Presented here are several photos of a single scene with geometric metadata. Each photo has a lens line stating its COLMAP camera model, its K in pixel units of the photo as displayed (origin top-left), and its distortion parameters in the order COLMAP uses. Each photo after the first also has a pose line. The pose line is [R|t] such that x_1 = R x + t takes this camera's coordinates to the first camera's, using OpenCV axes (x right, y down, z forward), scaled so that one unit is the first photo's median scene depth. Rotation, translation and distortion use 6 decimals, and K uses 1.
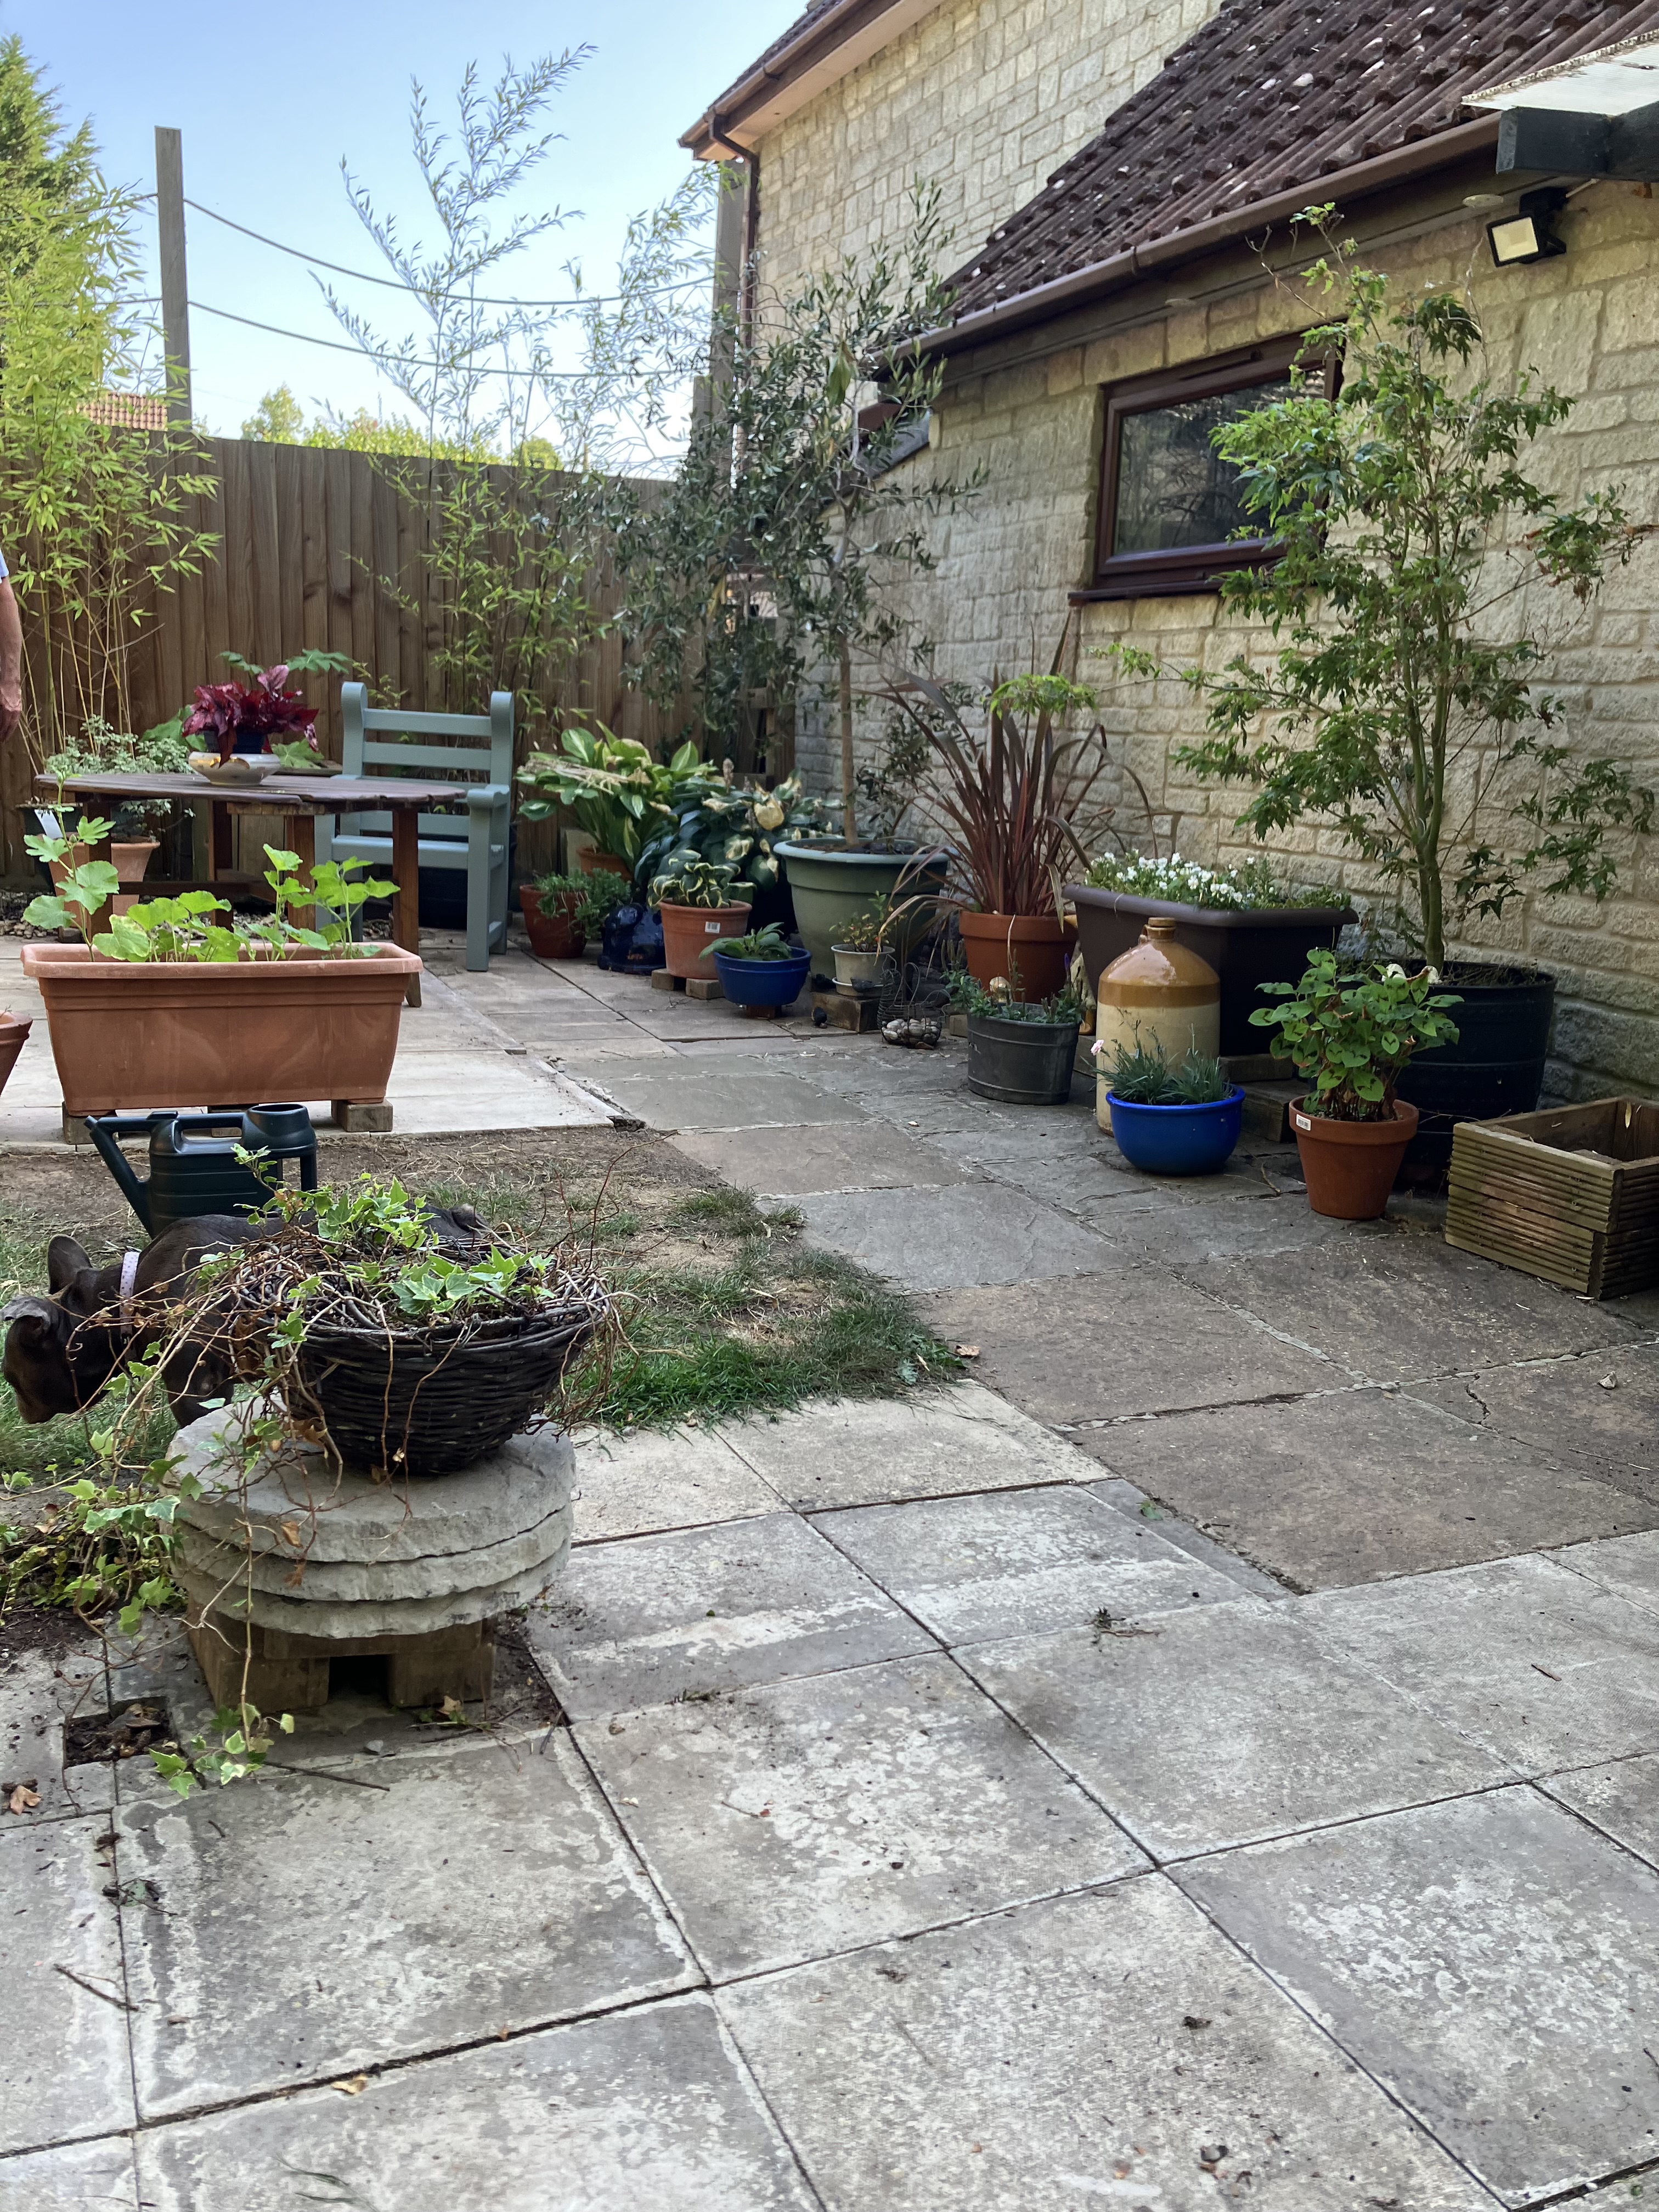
lens RADIAL K [[1902.0, 0, 829.5], [0, 1902.0, 1106.0], [0, 0, 1]] dist [-0.005012, 0.005929]
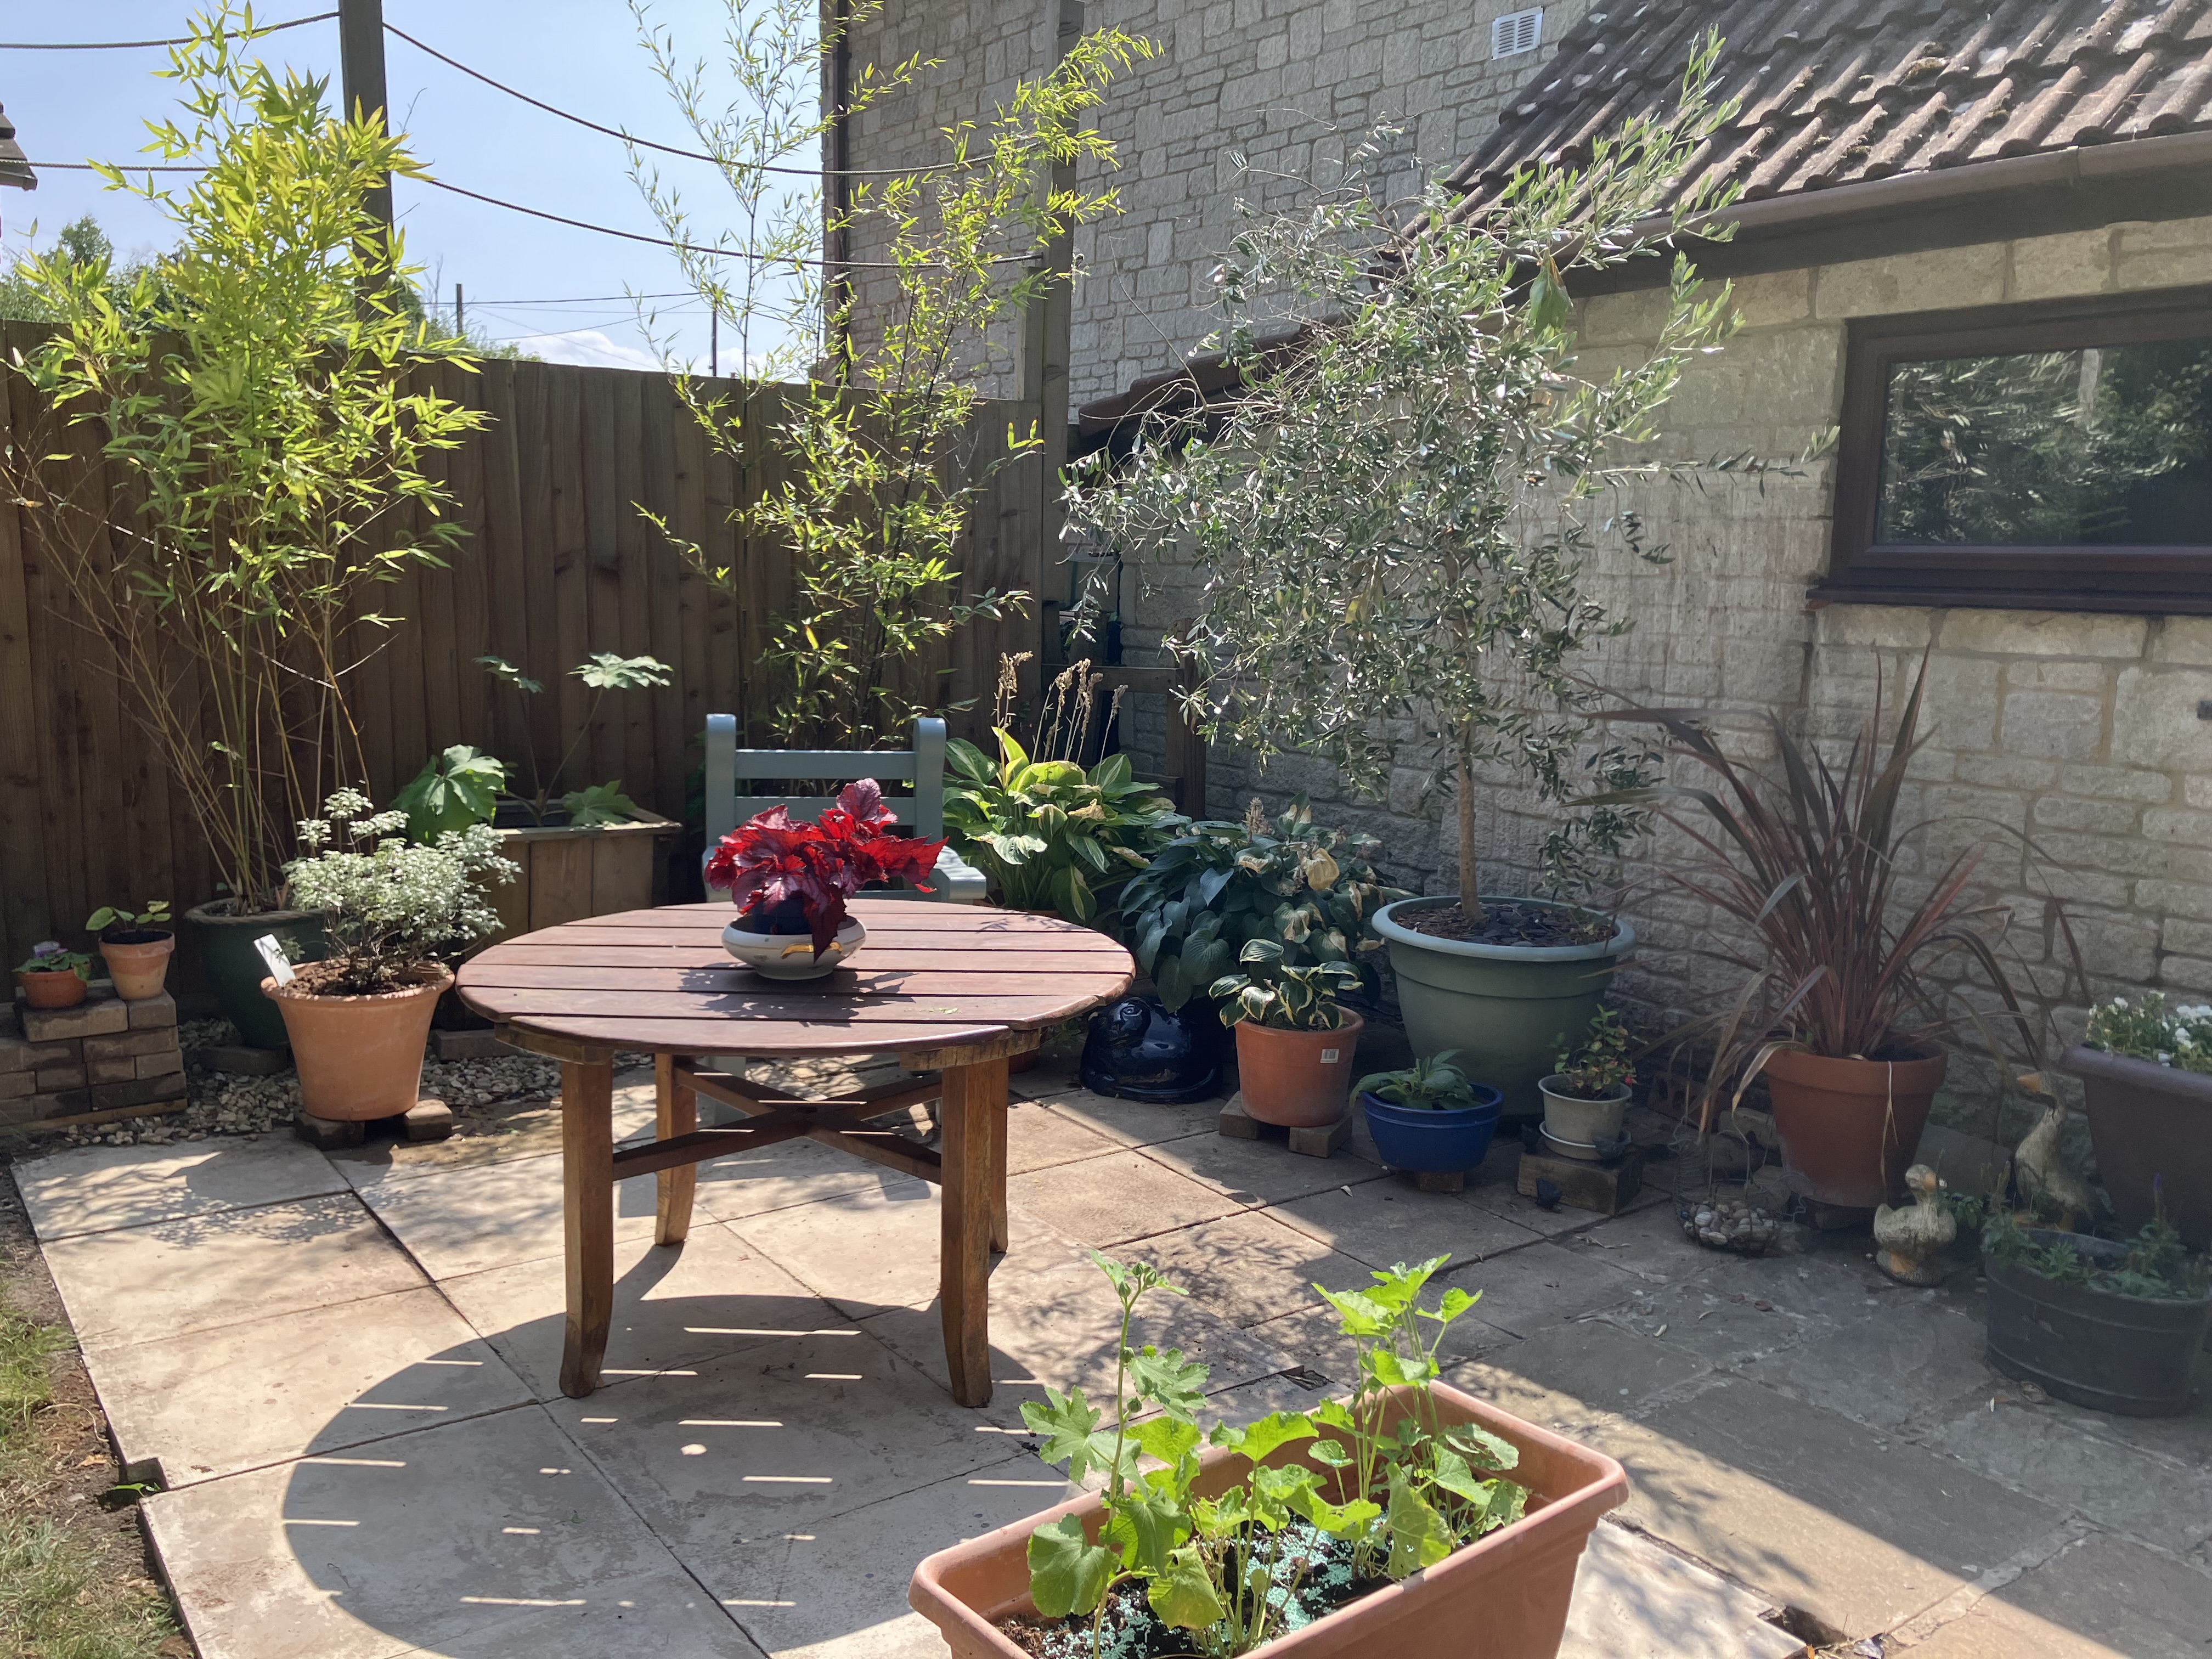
lens RADIAL K [[1902.0, 0, 1106.0], [0, 1902.0, 829.5], [0, 0, 1]] dist [-0.005012, 0.005929]
pose [[0.972648, -0.055116, 0.225652, -0.307582], [0.066768, 0.996783, -0.044331, -0.157325], [-0.222483, 0.058185, 0.973199, 0.330200]]
